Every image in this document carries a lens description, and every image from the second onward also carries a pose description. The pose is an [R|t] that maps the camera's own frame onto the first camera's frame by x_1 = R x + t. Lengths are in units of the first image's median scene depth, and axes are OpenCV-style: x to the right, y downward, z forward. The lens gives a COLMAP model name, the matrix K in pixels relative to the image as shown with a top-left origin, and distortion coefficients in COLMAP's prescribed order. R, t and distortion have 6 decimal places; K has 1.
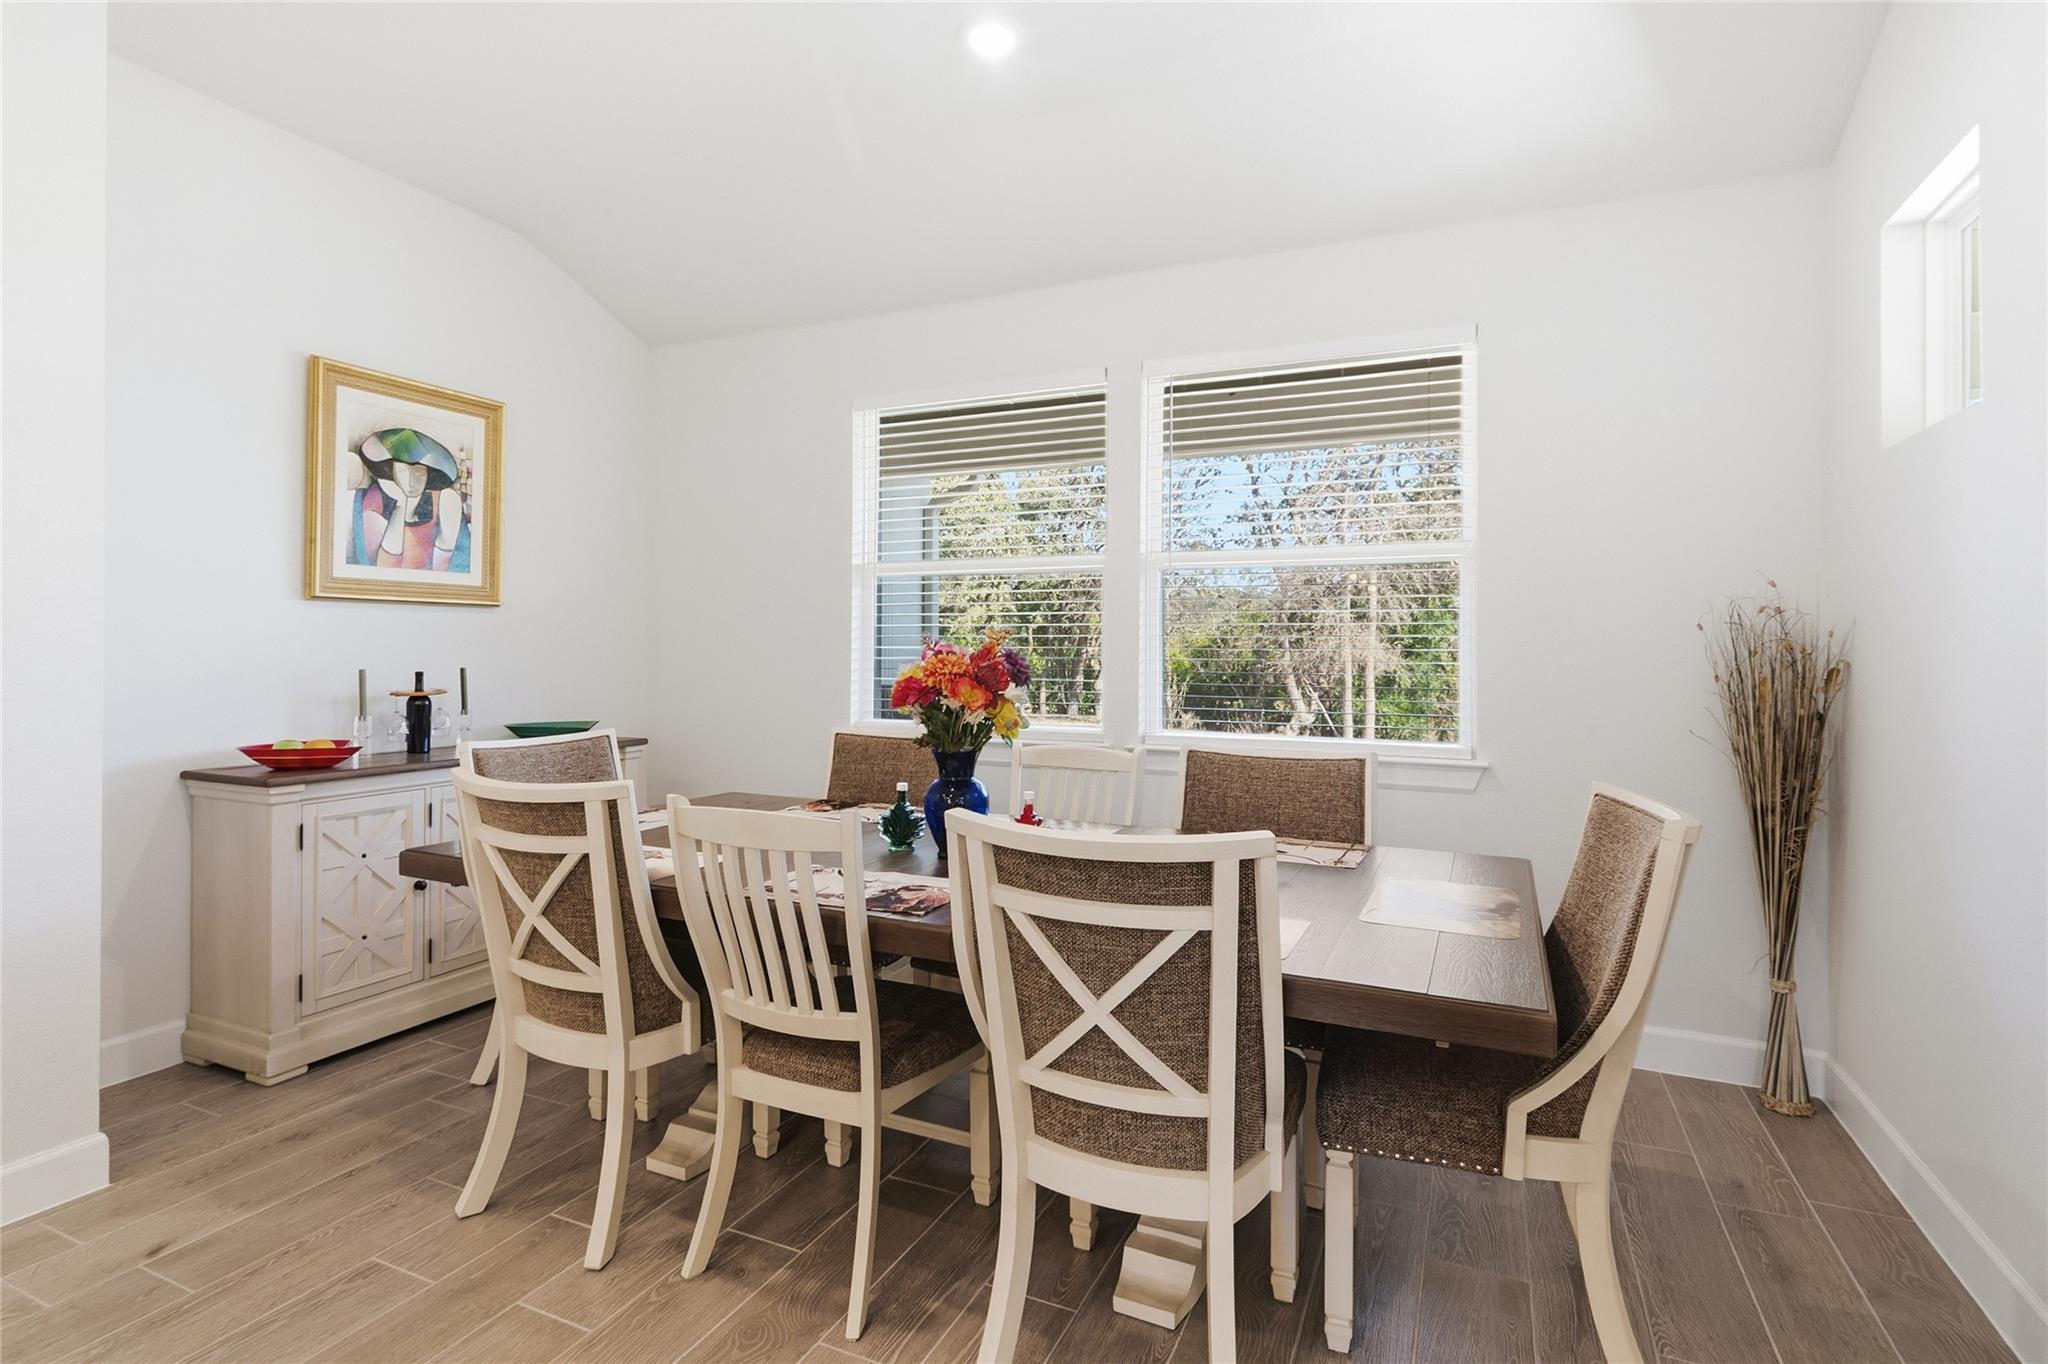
lens RADIAL K [[997.4, 0, 1032.7], [0, 997.4, 643.9], [0, 0, 1]] dist [-0.001413, -0.001195]
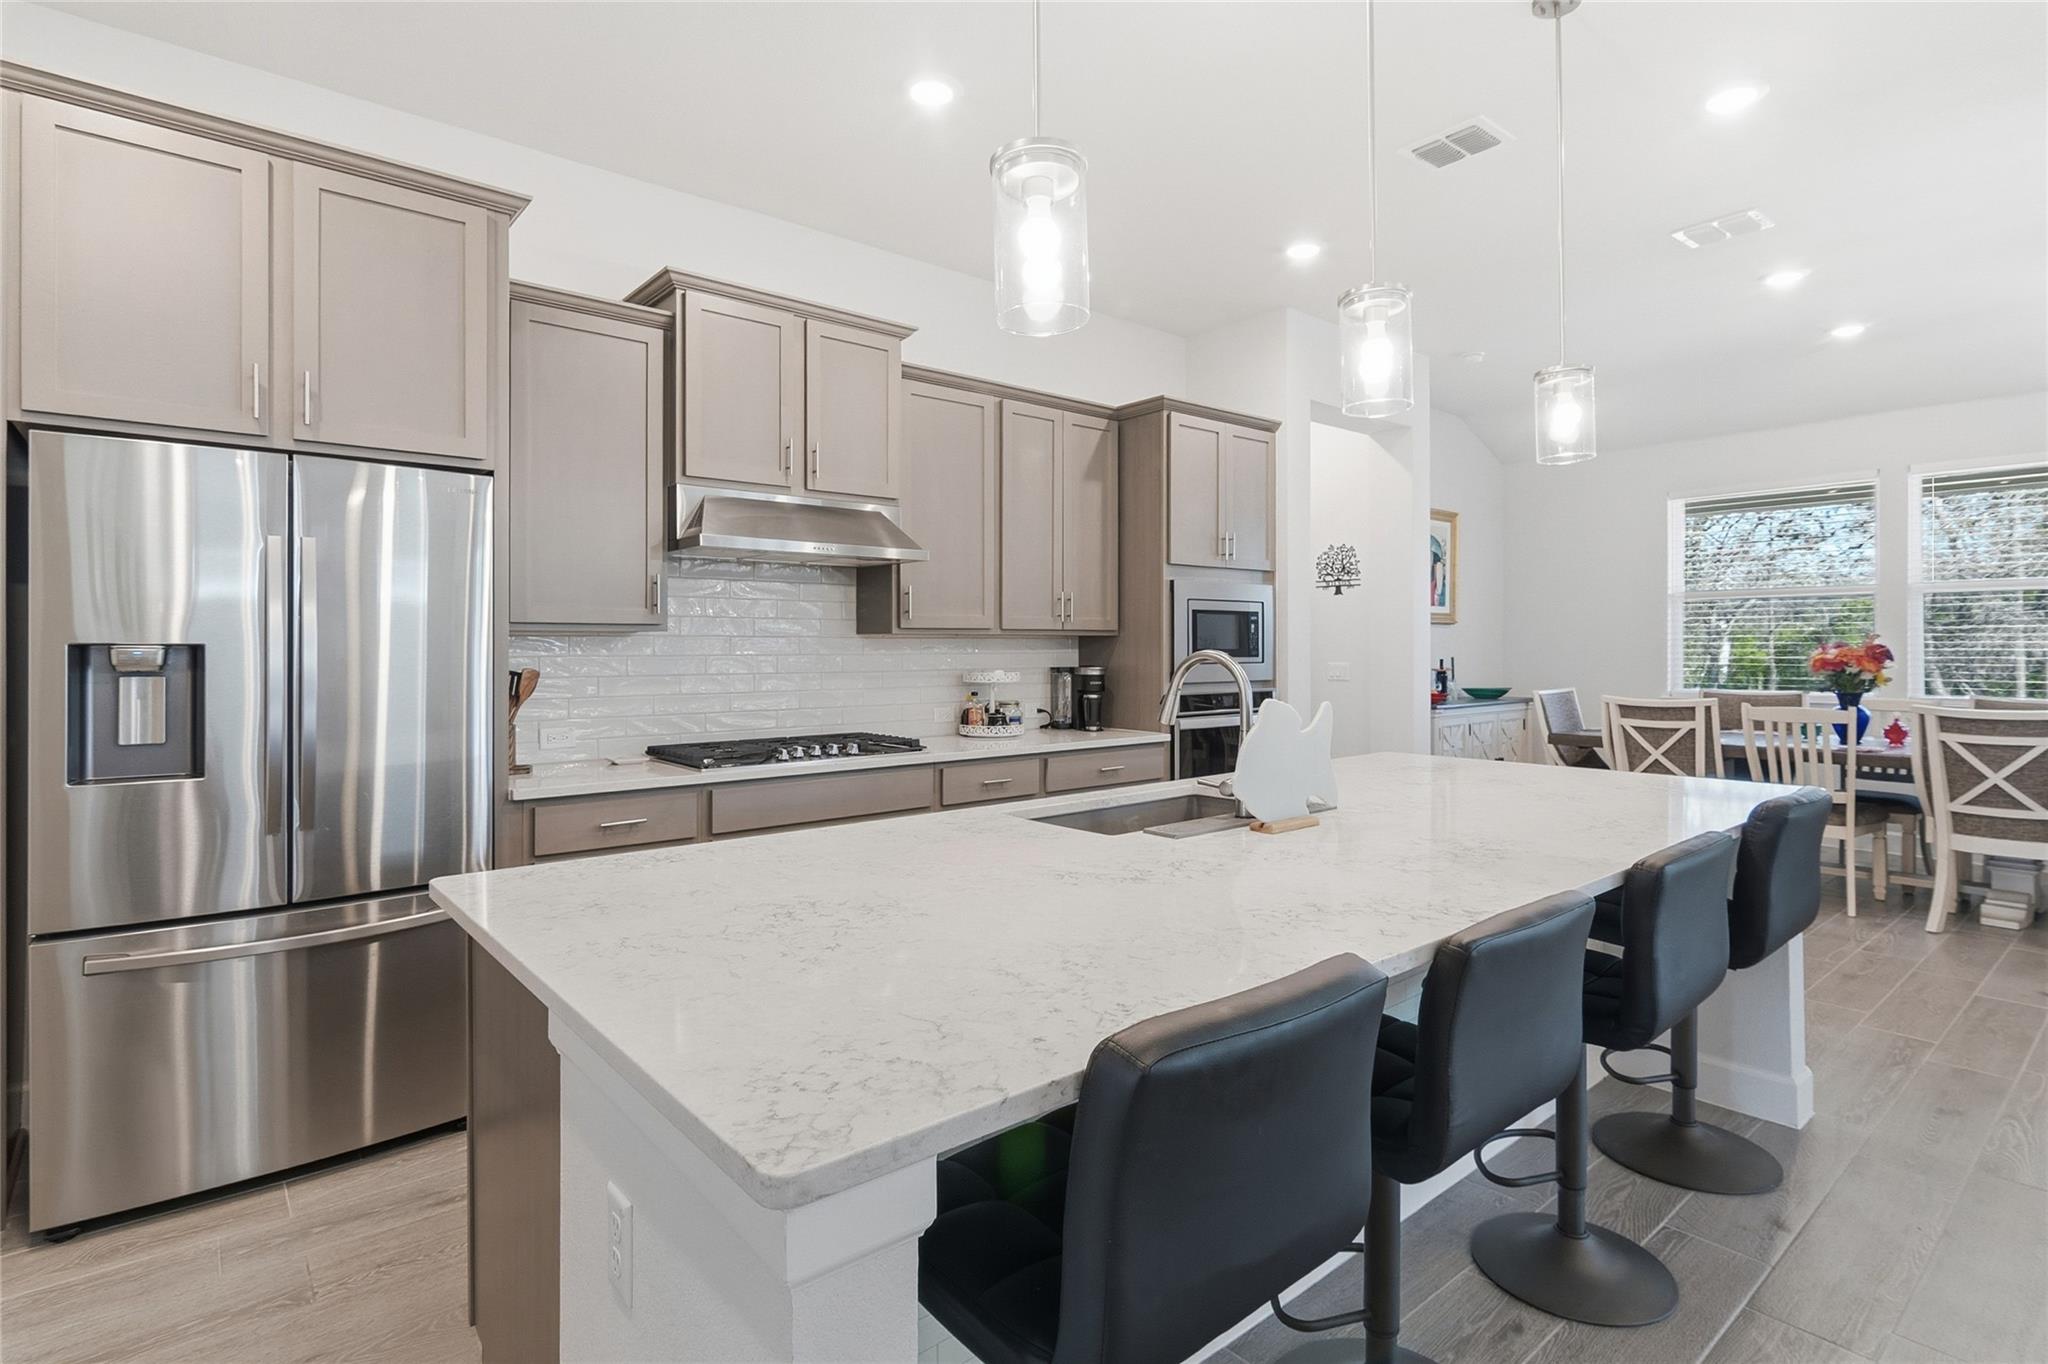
lens RADIAL K [[997.4, 0, 1043.3], [0, 997.4, 648.3], [0, 0, 1]] dist [-0.001413, -0.001195]
pose [[0.900474, -0.007942, -0.434837, -0.689297], [0.009360, 0.999956, 0.001120, -0.004126], [0.434809, -0.005078, 0.900509, -1.612843]]
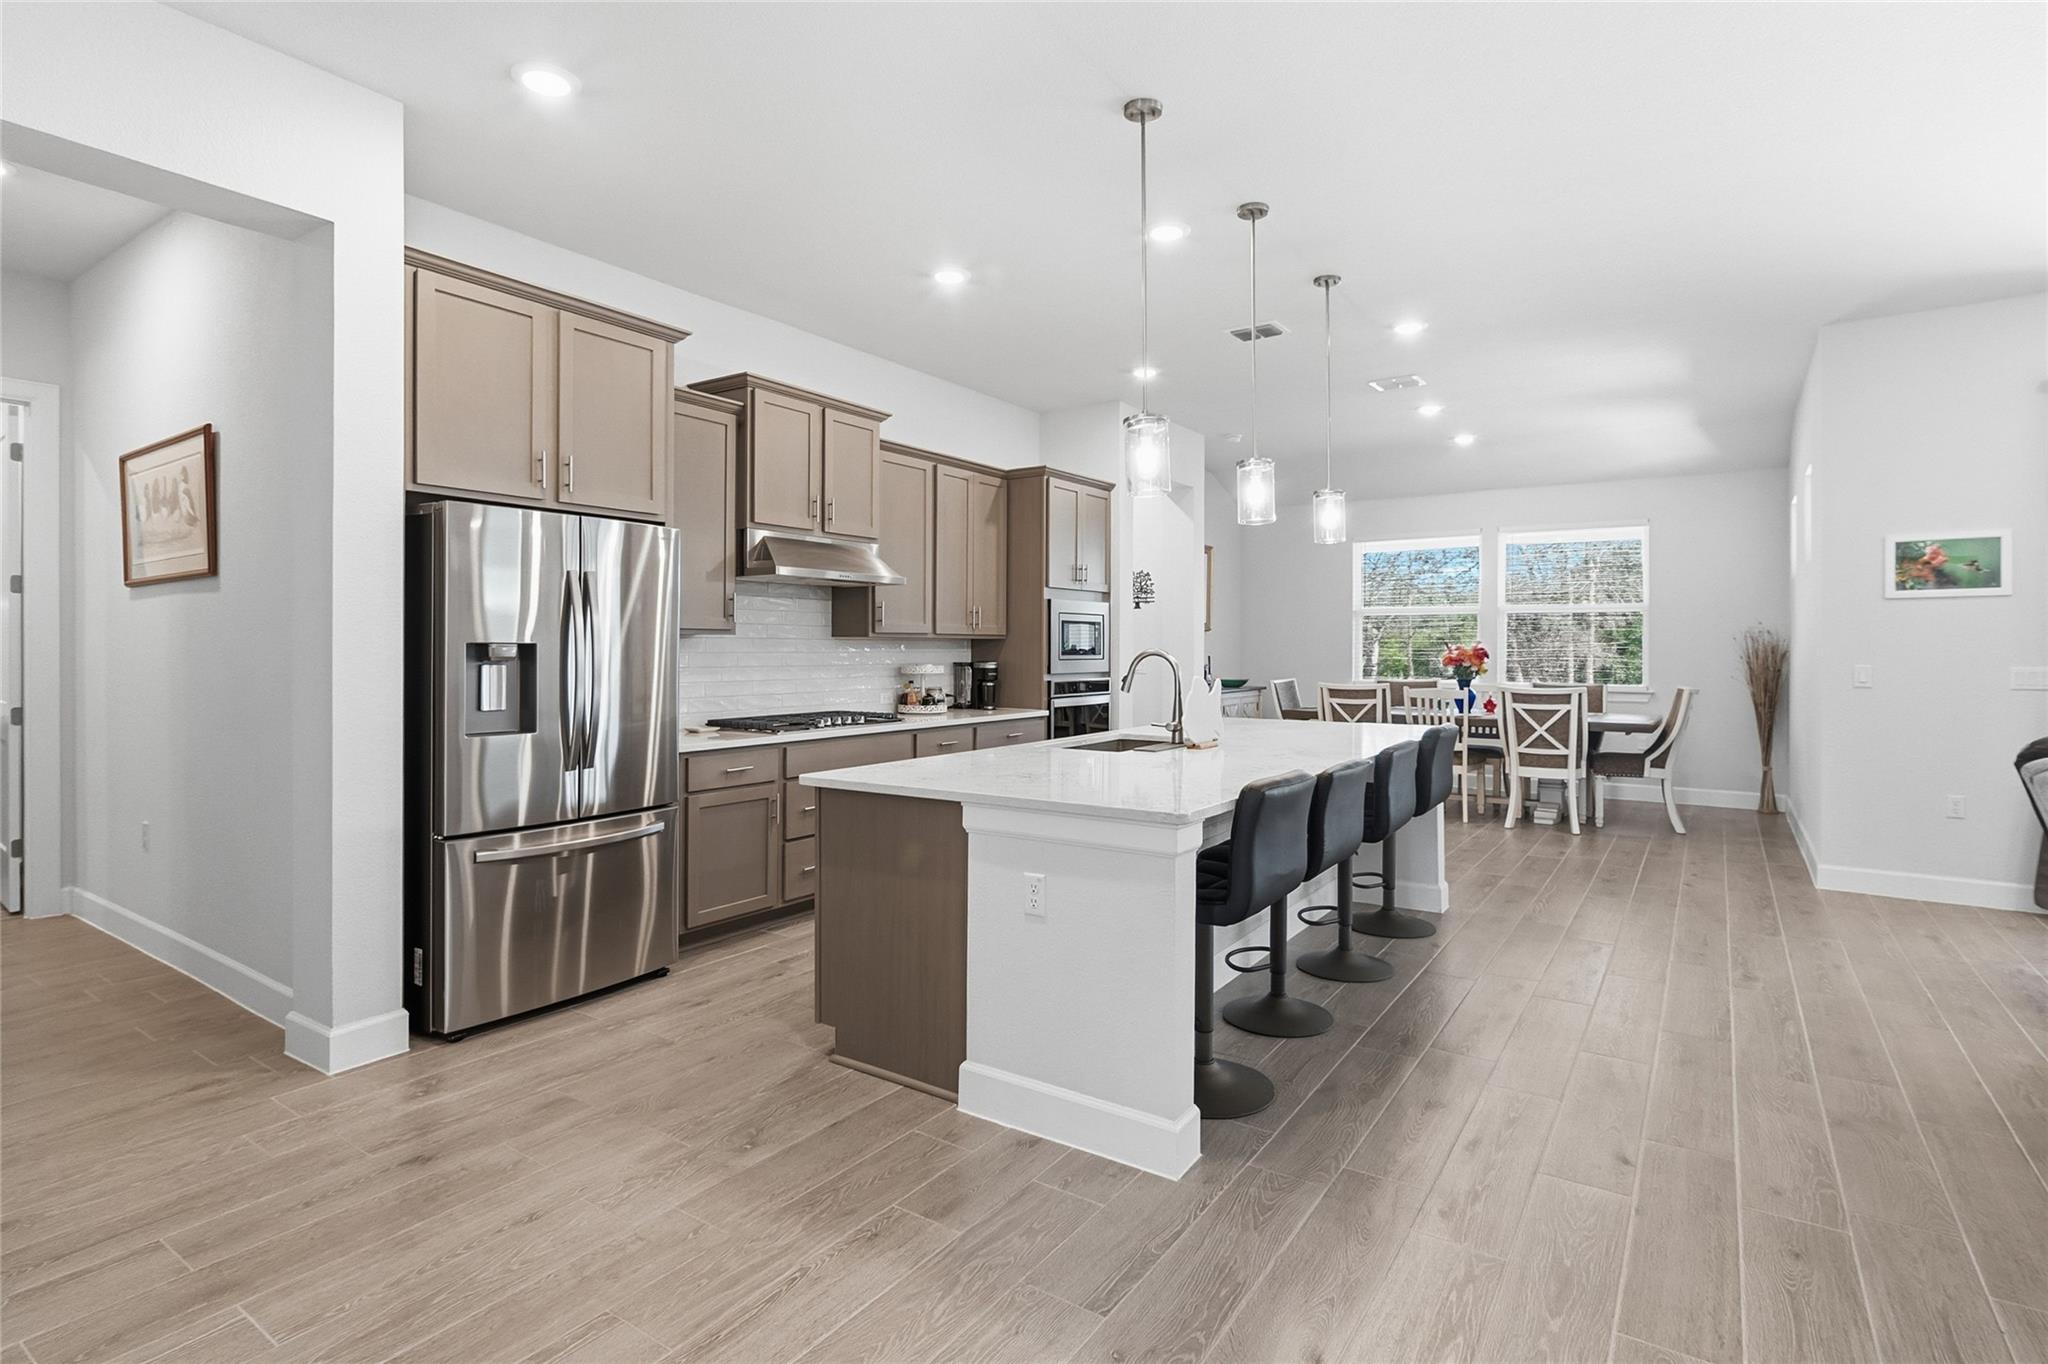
lens RADIAL K [[997.4, 0, 1034.7], [0, 997.4, 647.3], [0, 0, 1]] dist [-0.001413, -0.001195]
pose [[0.984814, -0.004233, -0.173563, -0.871144], [0.004675, 0.999987, 0.002138, -0.008149], [0.173552, -0.002917, 0.984820, -2.356820]]
